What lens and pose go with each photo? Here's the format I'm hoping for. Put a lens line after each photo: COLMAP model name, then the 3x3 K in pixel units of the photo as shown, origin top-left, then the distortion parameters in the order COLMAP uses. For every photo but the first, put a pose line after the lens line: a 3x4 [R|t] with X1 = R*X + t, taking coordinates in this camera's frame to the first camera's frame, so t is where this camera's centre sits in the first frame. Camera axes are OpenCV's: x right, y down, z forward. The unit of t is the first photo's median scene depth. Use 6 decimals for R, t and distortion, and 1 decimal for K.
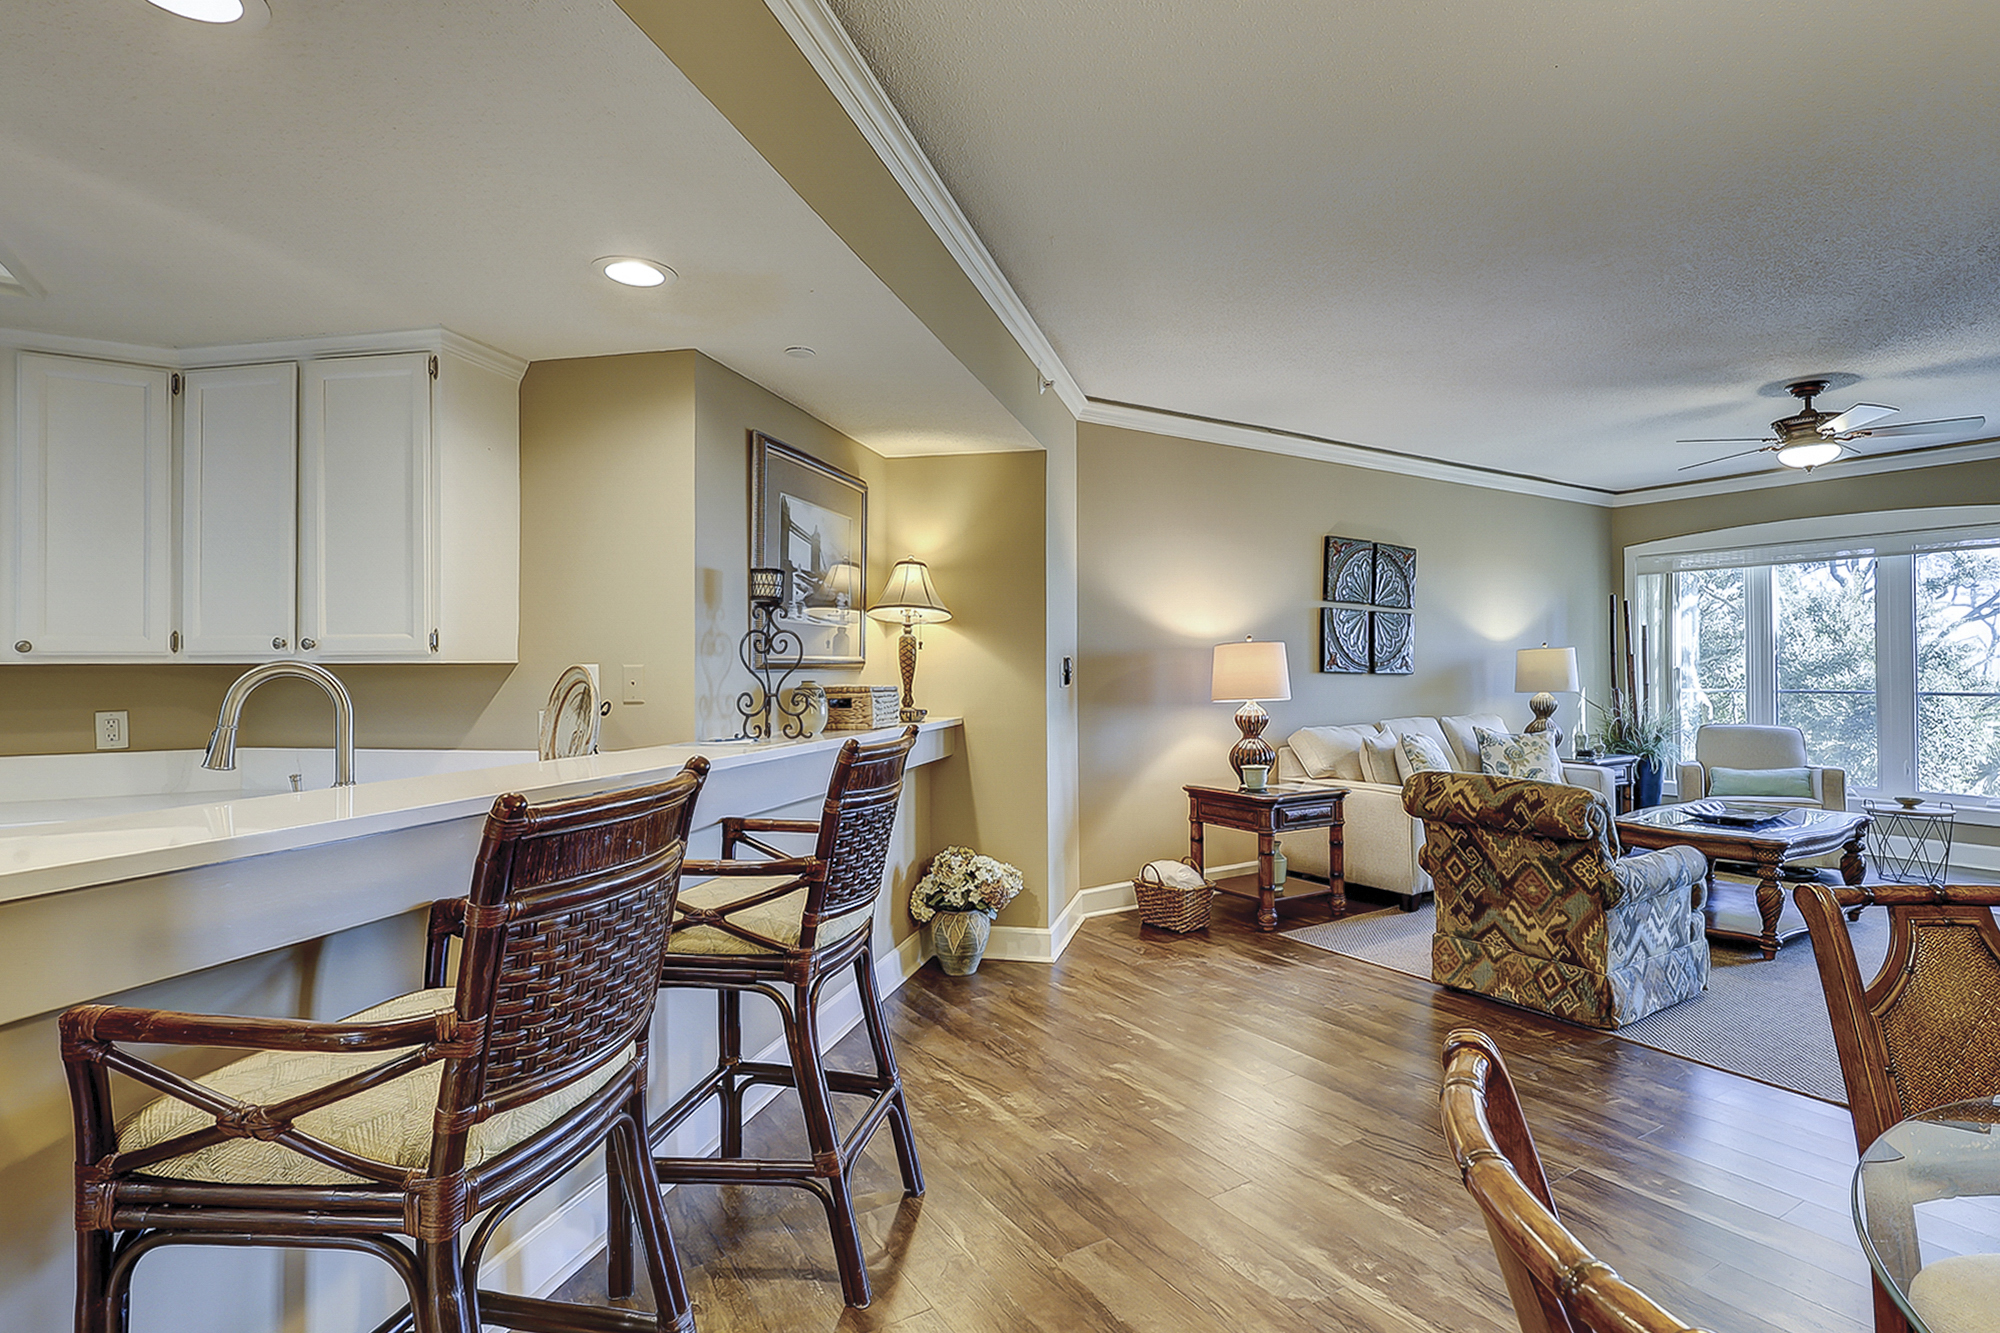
lens RADIAL K [[990.5, 0, 1072.6], [0, 990.5, 671.1], [0, 0, 1]] dist [0.001170, -0.000951]
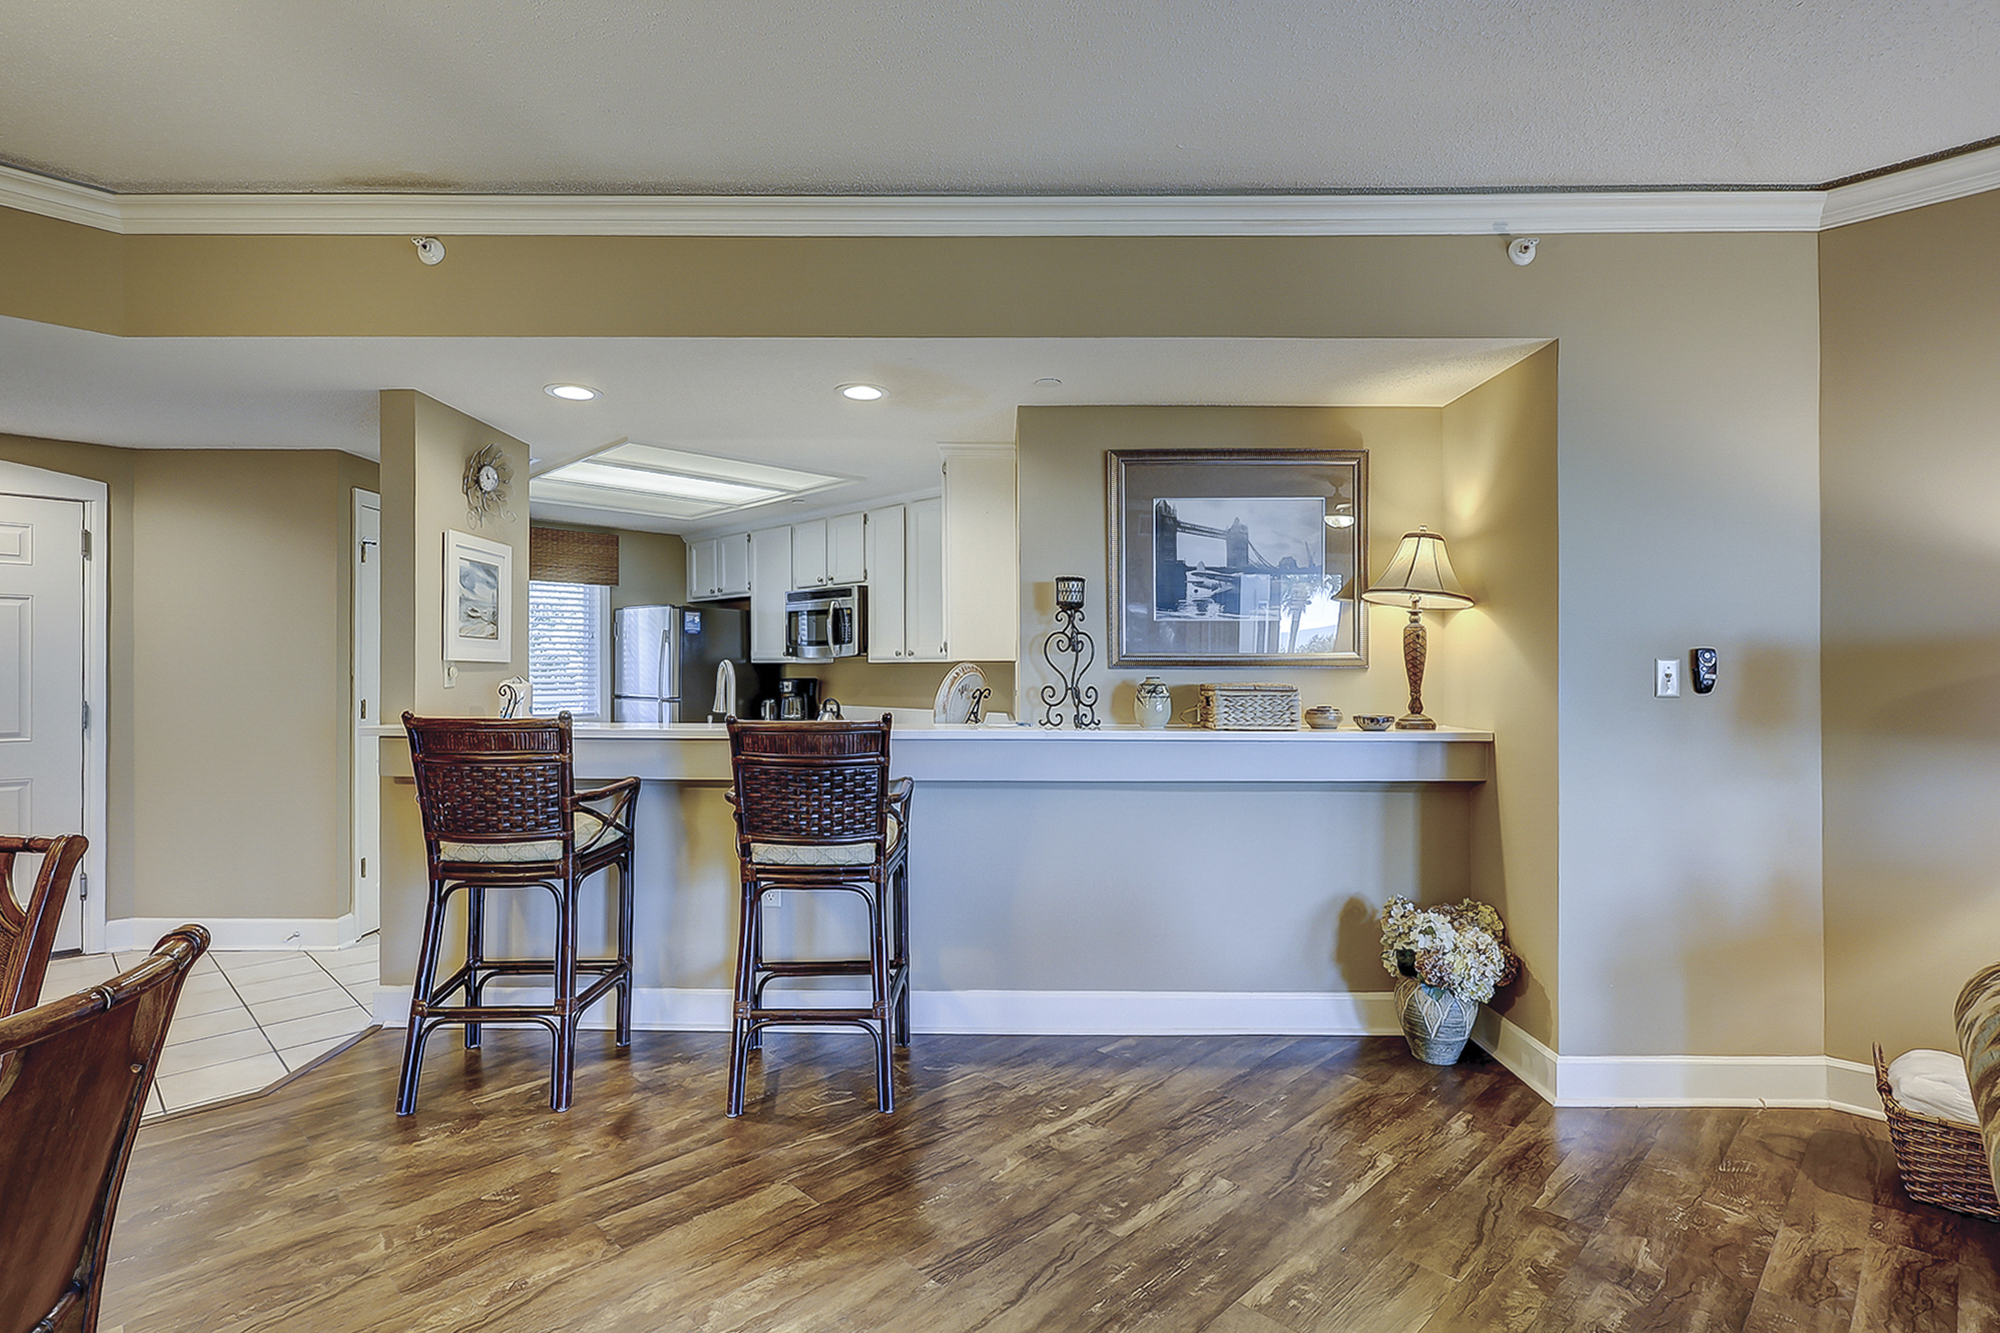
lens RADIAL K [[990.5, 0, 969.8], [0, 990.5, 664.4], [0, 0, 1]] dist [0.001170, -0.000951]
pose [[0.190555, 0.000267, -0.981676, 0.675629], [-0.004107, 0.999991, -0.000526, -0.002379], [0.981668, 0.004132, 0.190555, 0.580815]]
